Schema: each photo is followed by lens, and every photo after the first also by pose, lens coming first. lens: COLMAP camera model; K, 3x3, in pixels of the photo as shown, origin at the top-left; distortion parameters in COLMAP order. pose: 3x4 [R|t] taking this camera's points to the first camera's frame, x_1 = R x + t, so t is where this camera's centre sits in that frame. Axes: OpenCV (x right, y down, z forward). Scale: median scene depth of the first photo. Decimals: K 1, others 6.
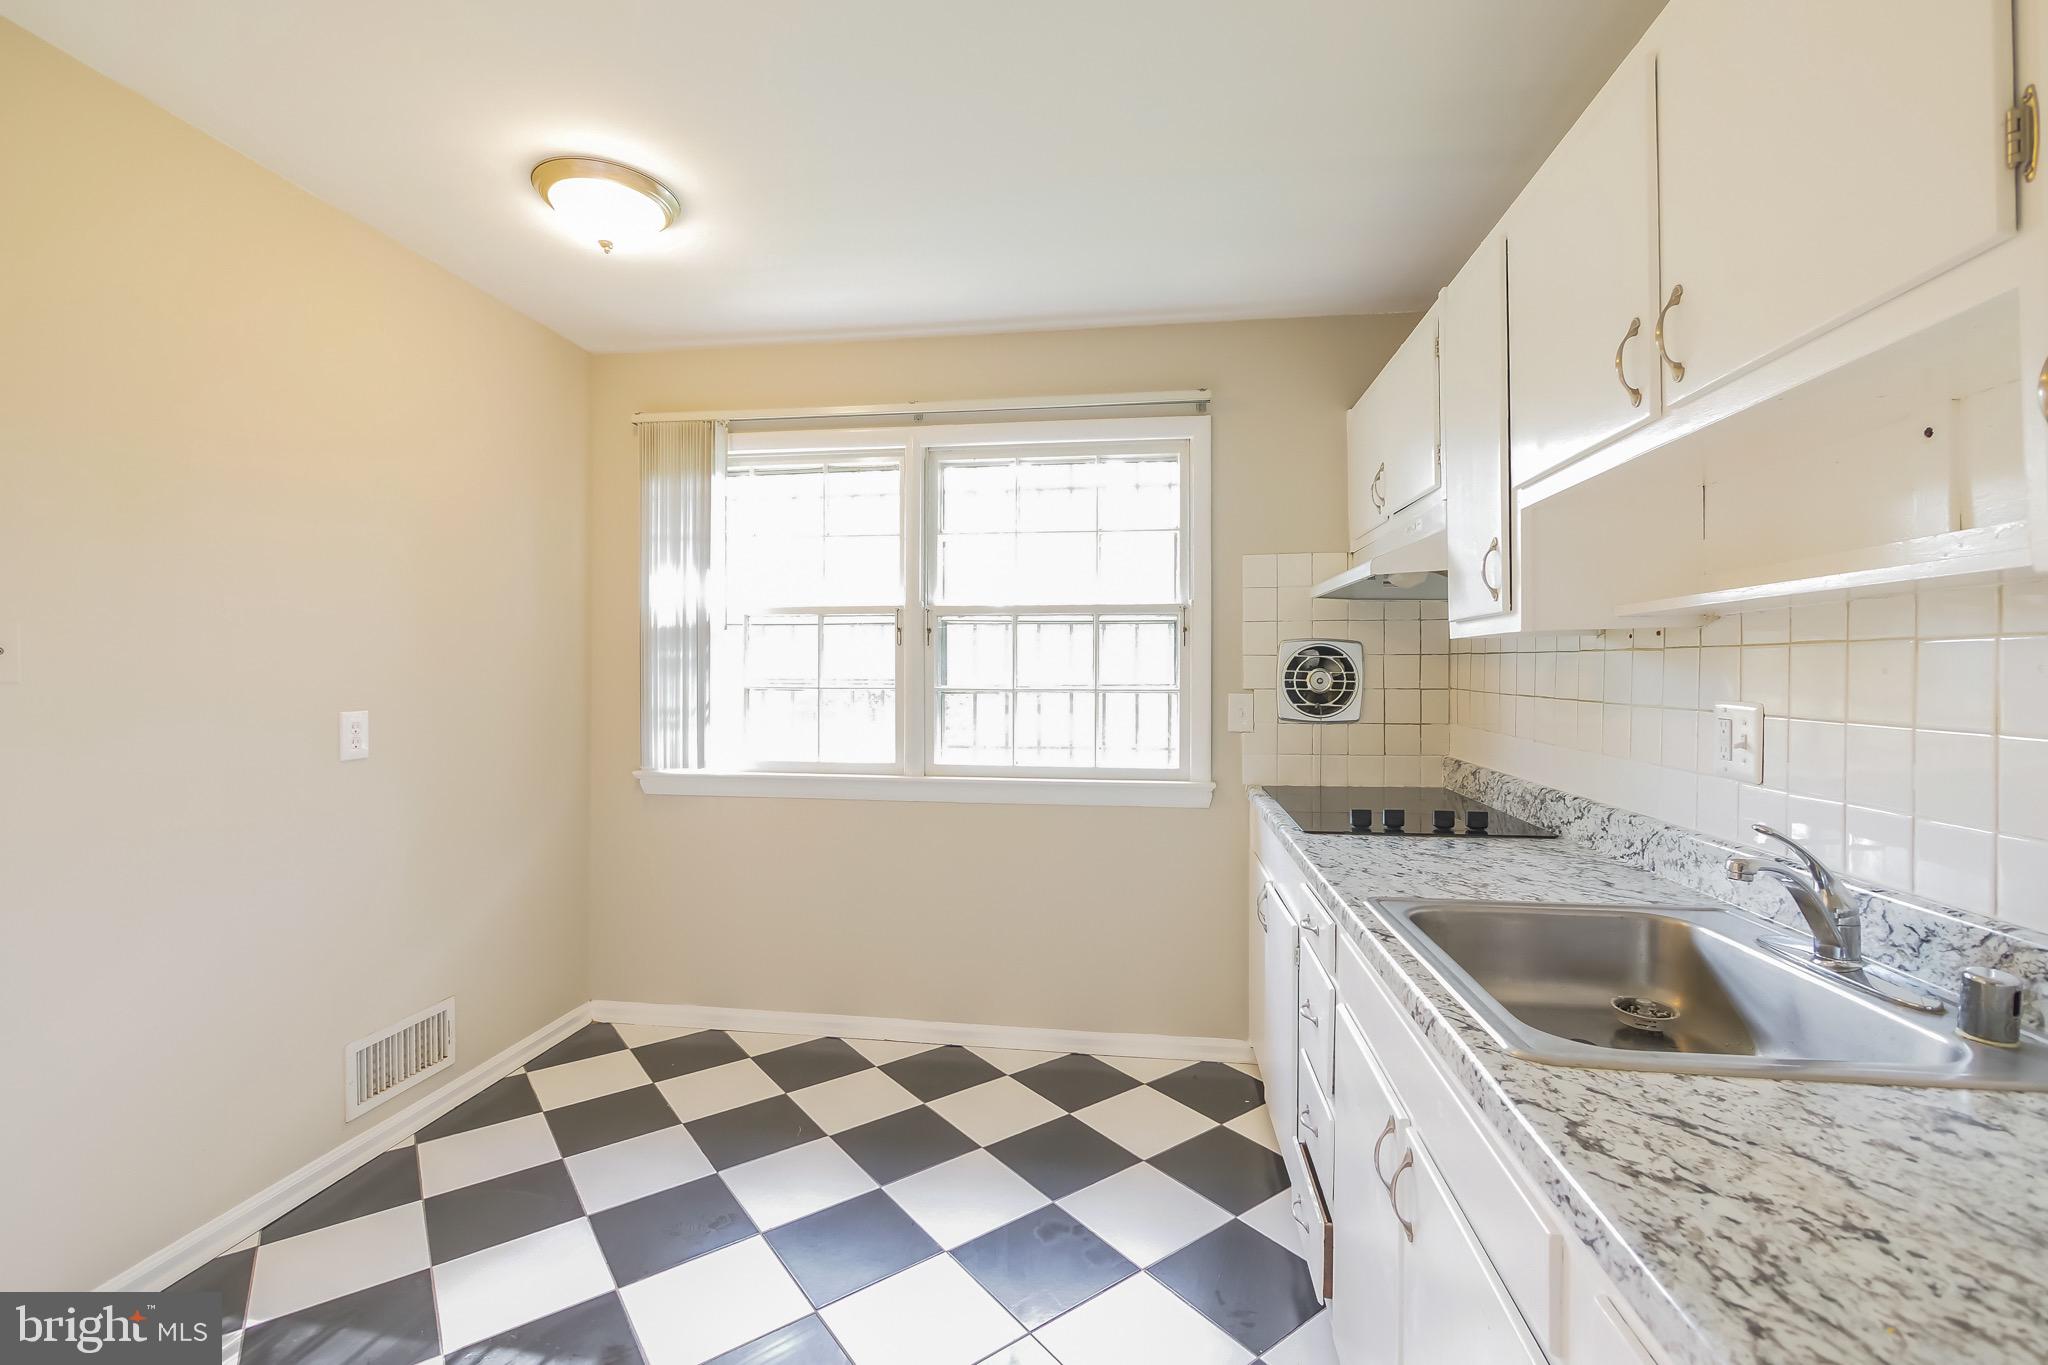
lens RADIAL K [[887.1, 0, 1034.1], [0, 887.1, 669.7], [0, 0, 1]] dist [0.000229, 0.000213]
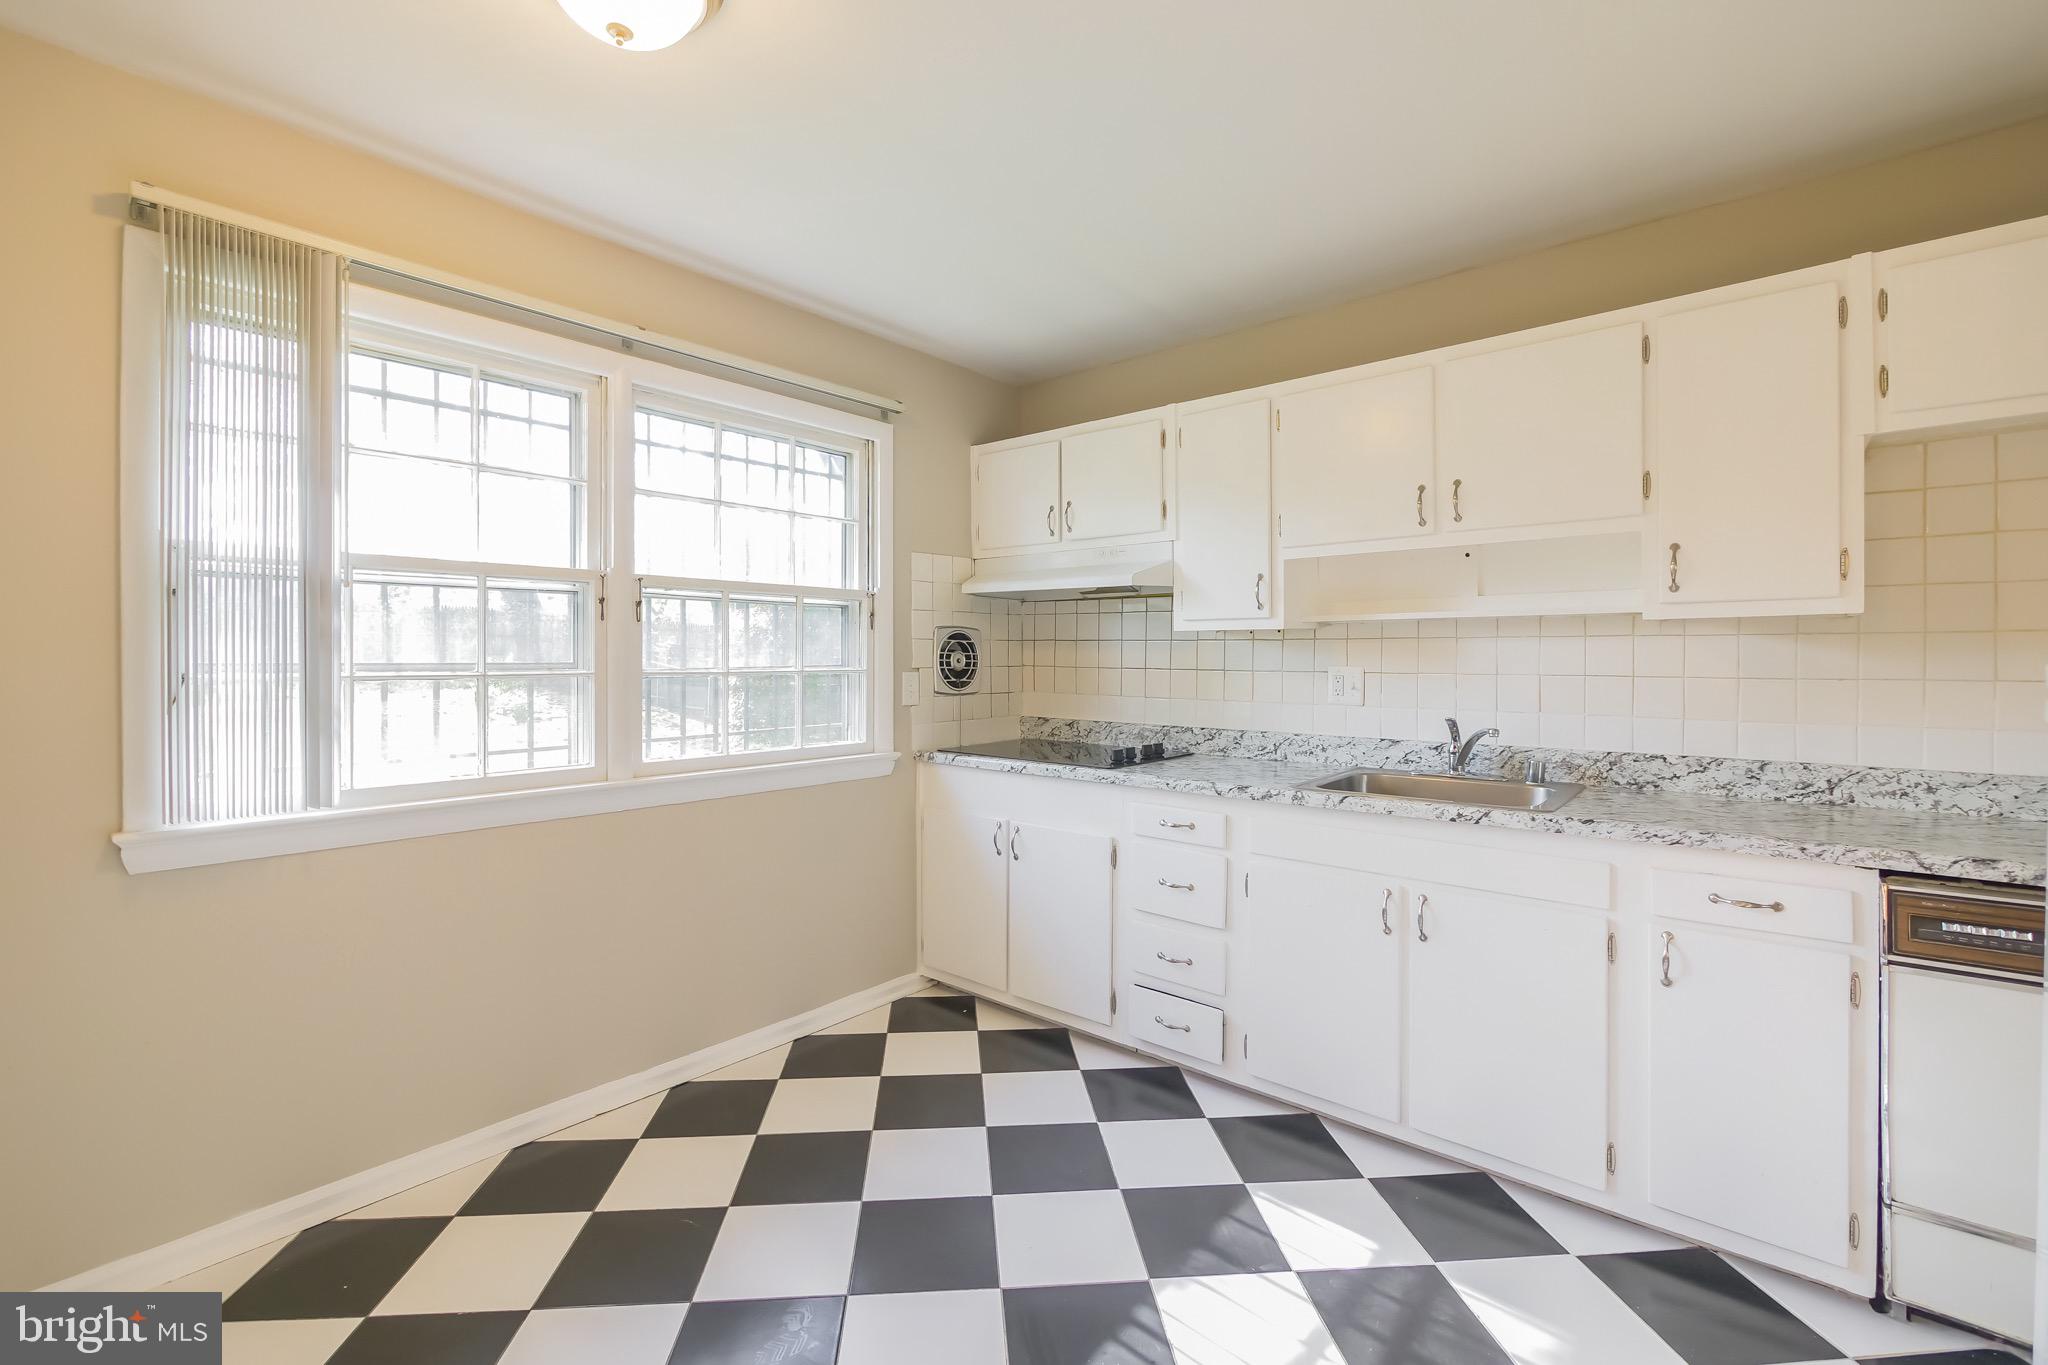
lens RADIAL K [[866.9, 0, 1015.4], [0, 866.9, 654.0], [0, 0, 1]] dist [0.002508, 0.000521]
pose [[0.549283, 0.001099, 0.835636, -0.639453], [-0.000223, 0.999999, -0.001168, 0.004712], [-0.835637, 0.000456, 0.549282, 0.271033]]
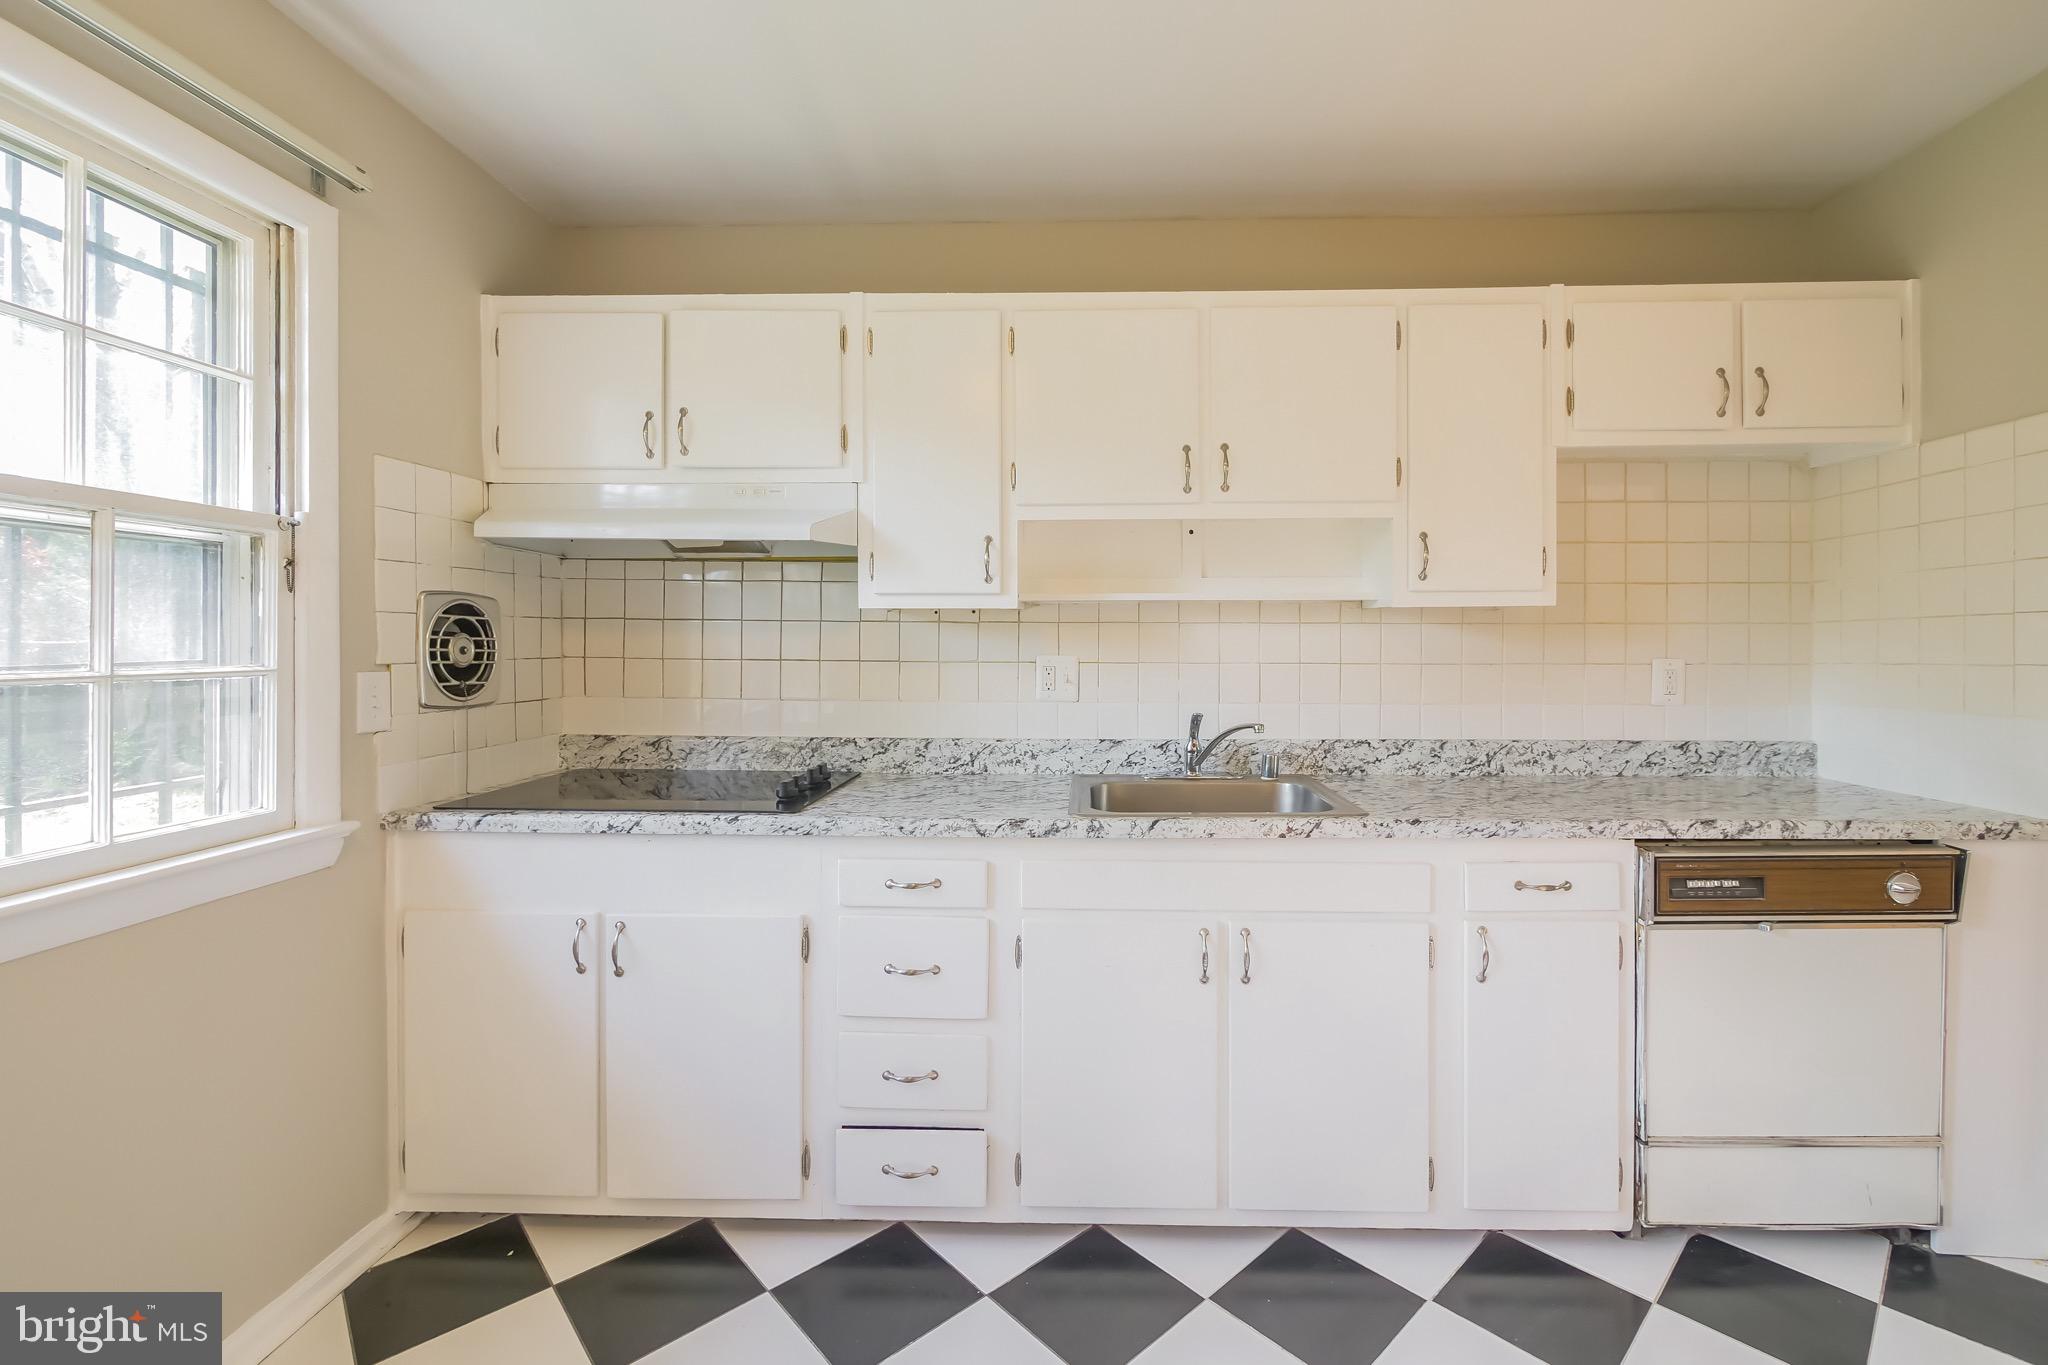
lens RADIAL K [[888.8, 0, 1064.7], [0, 888.8, 641.0], [0, 0, 1]] dist [-0.003214, 0.000726]
pose [[-0.097351, -0.001539, 0.995249, -0.451831], [-0.002315, 0.999996, 0.001320, 0.002791], [-0.995247, -0.002175, -0.097354, 0.575944]]
